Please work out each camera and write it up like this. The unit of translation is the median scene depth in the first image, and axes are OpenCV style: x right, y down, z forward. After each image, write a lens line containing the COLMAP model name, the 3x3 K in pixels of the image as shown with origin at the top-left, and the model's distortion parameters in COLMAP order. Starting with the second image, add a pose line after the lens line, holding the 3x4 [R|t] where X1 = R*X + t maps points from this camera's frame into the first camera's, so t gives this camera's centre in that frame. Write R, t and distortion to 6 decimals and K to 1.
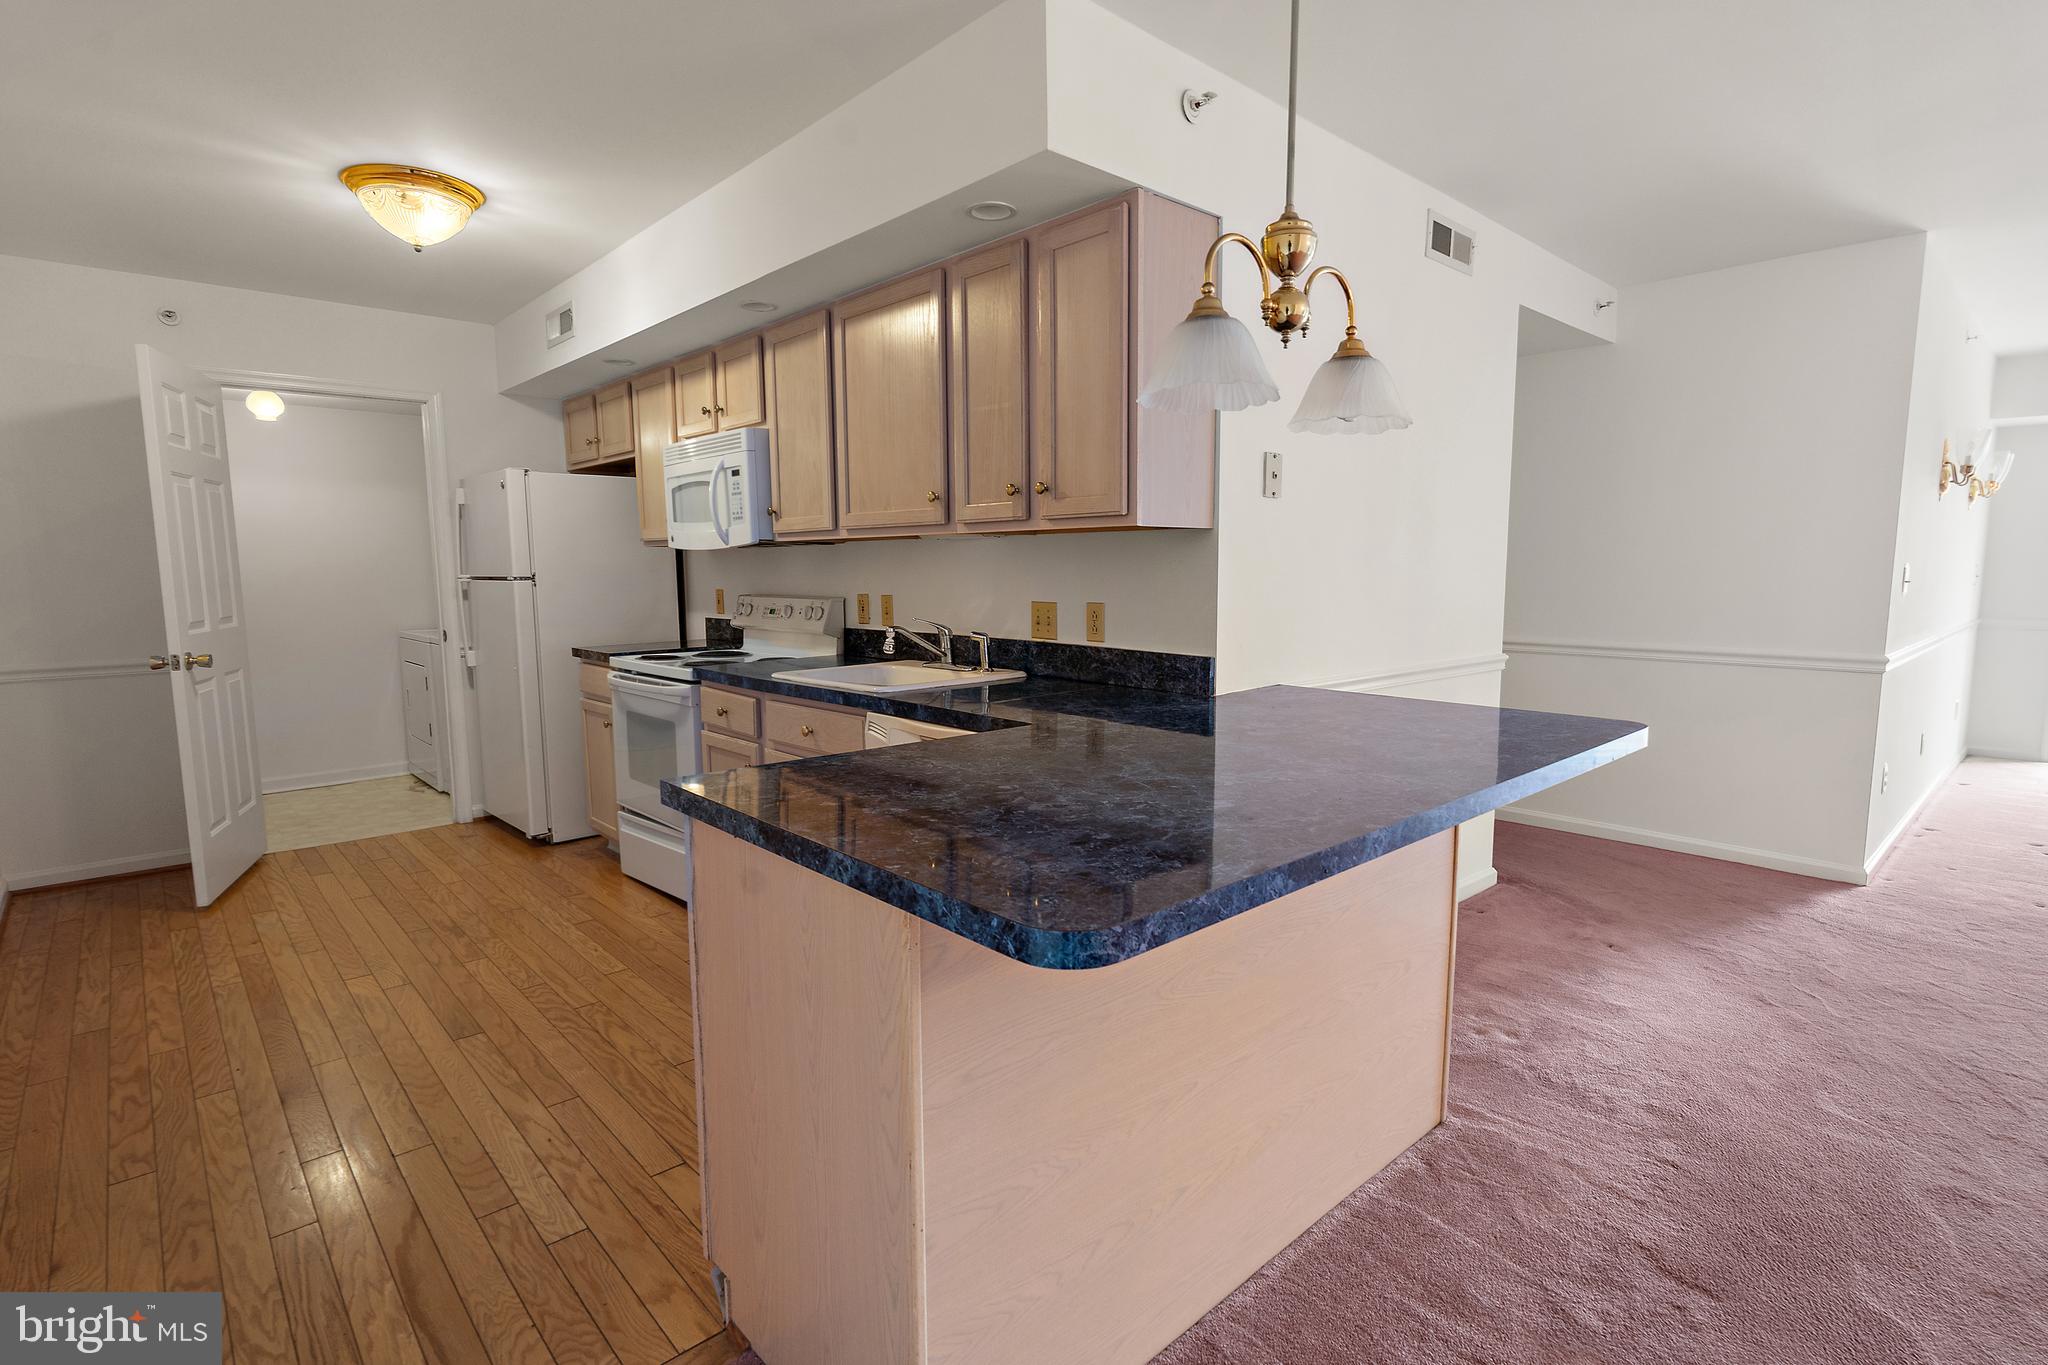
lens RADIAL K [[984.5, 0, 1025.9], [0, 984.5, 682.6], [0, 0, 1]] dist [-0.004476, -0.002310]
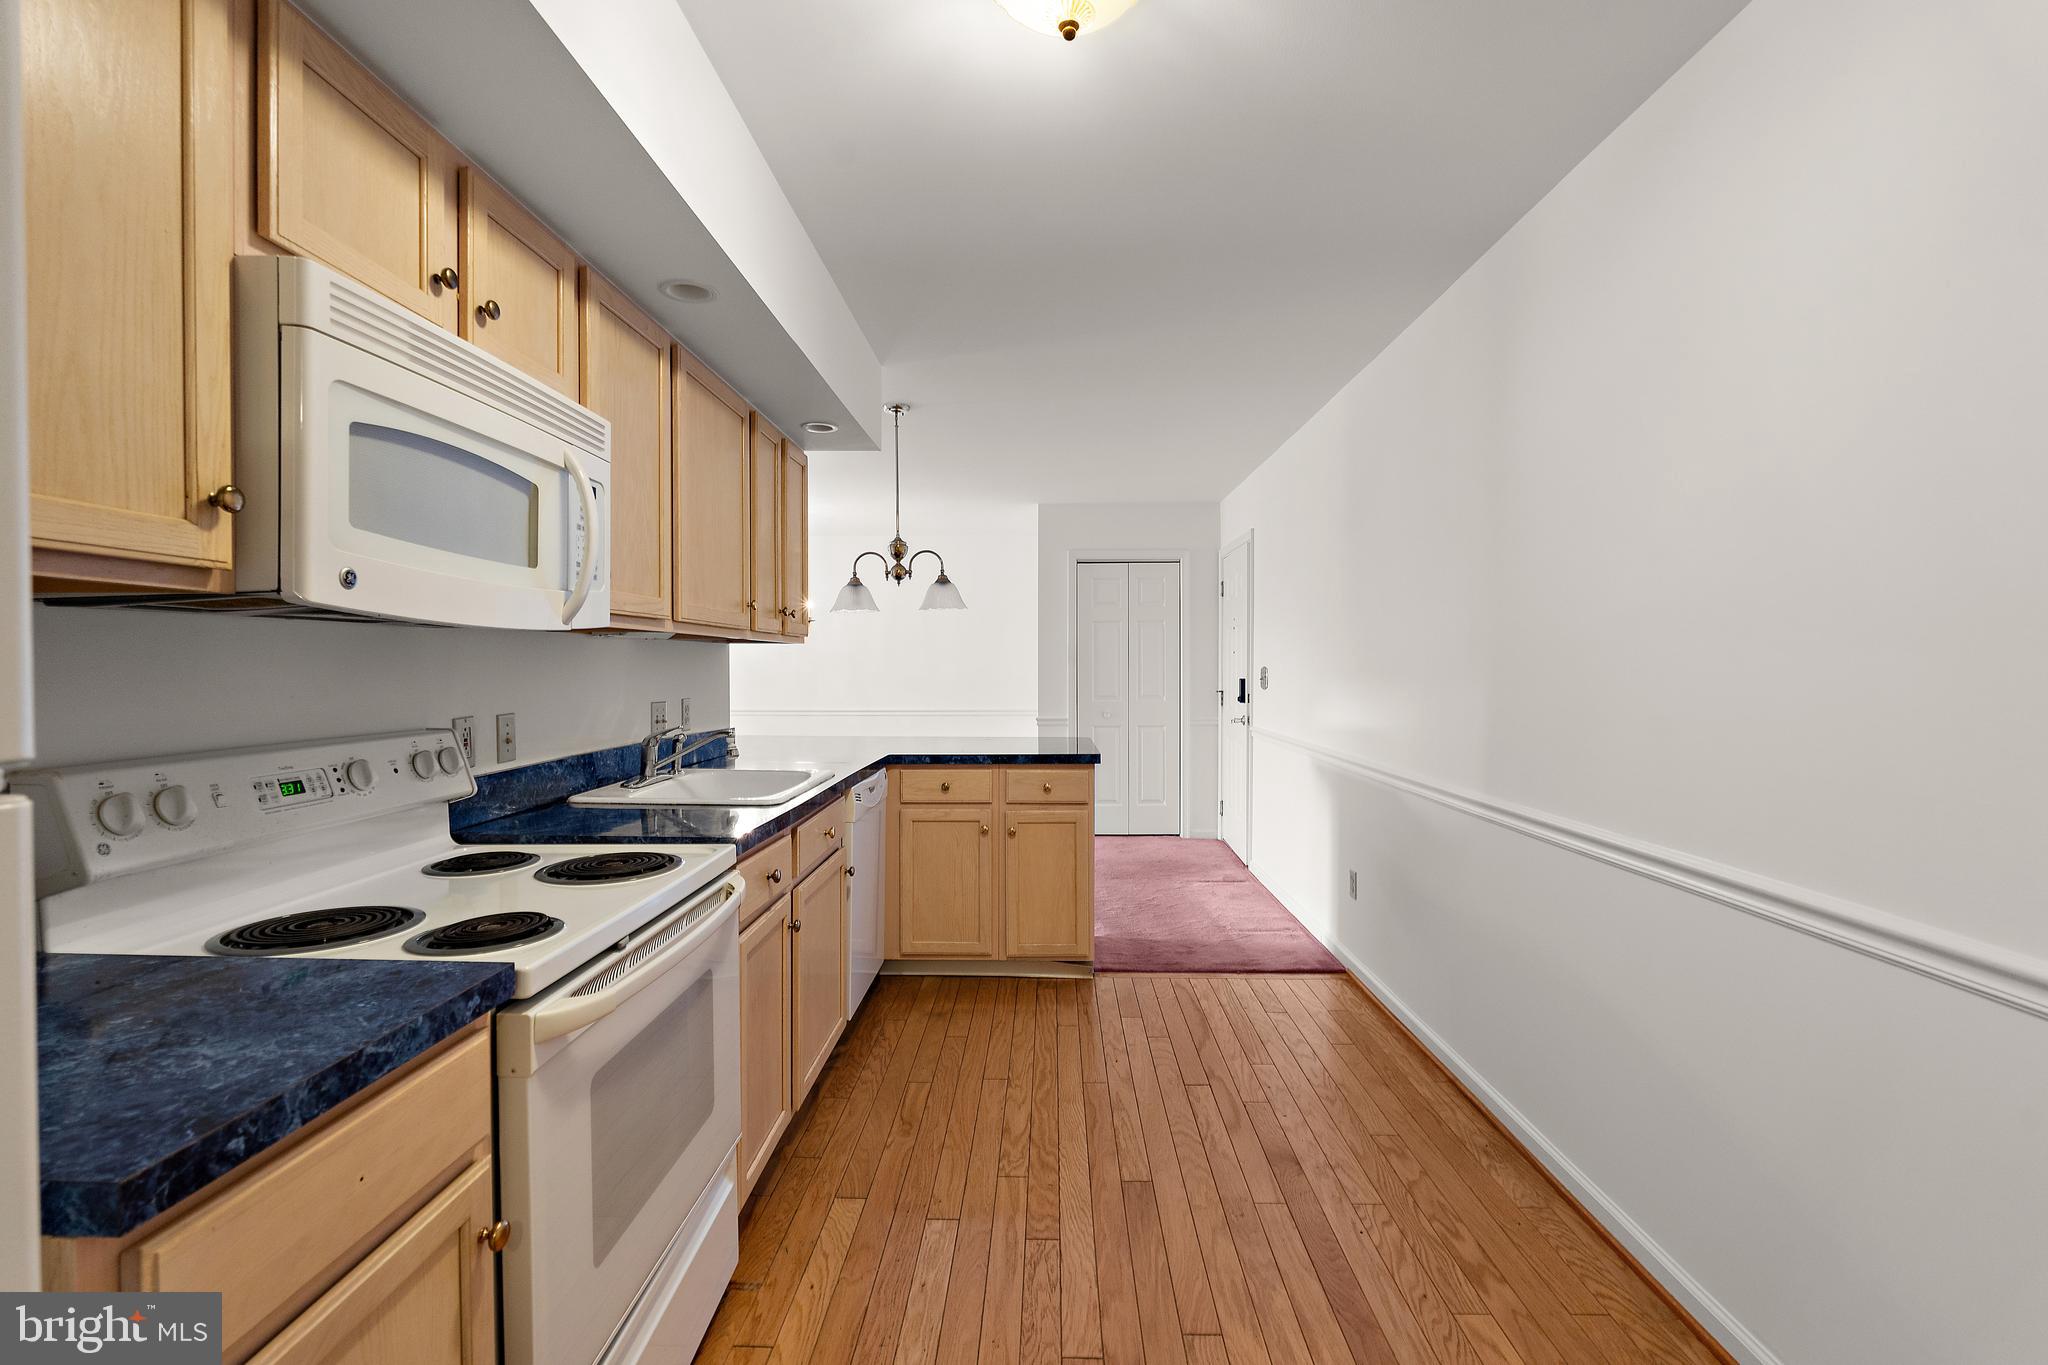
lens RADIAL K [[915.7, 0, 1019.7], [0, 915.7, 673.4], [0, 0, 1]] dist [-0.005308, 0.000721]
pose [[-0.712039, -0.002275, 0.702136, -0.757904], [0.085213, 0.992323, 0.089631, -0.132826], [-0.696950, 0.123652, -0.706379, 1.130559]]
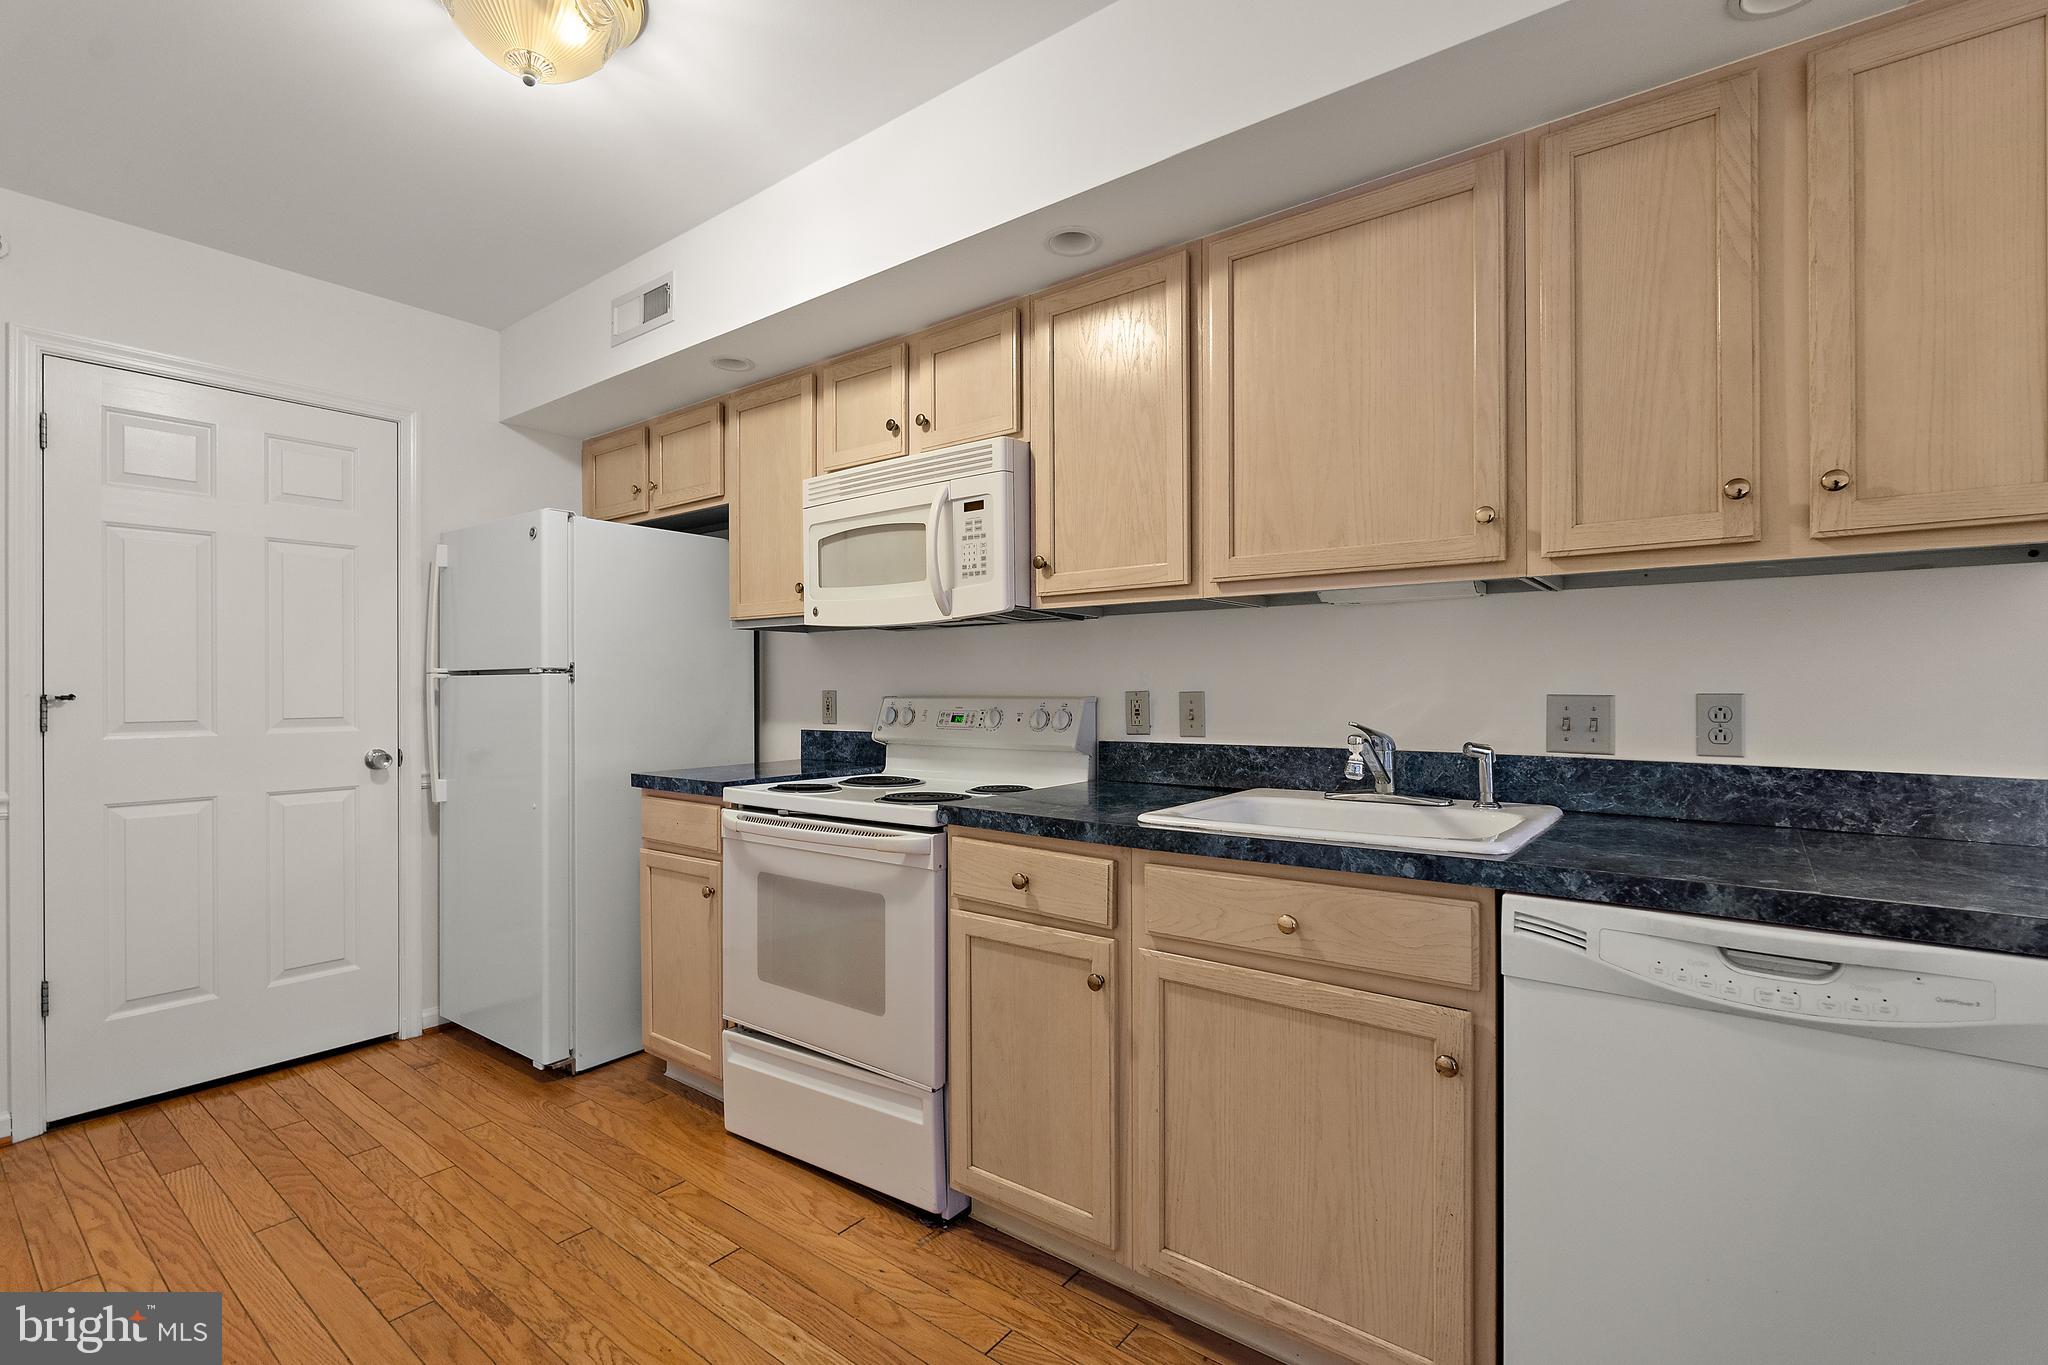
lens RADIAL K [[915.7, 0, 1023.5], [0, 915.7, 686.3], [0, 0, 1]] dist [-0.005308, 0.000721]
pose [[0.986117, 0.004494, 0.165991, -0.343108], [0.015561, 0.992733, -0.119325, -0.018063], [-0.165321, 0.120251, 0.978881, 0.384631]]
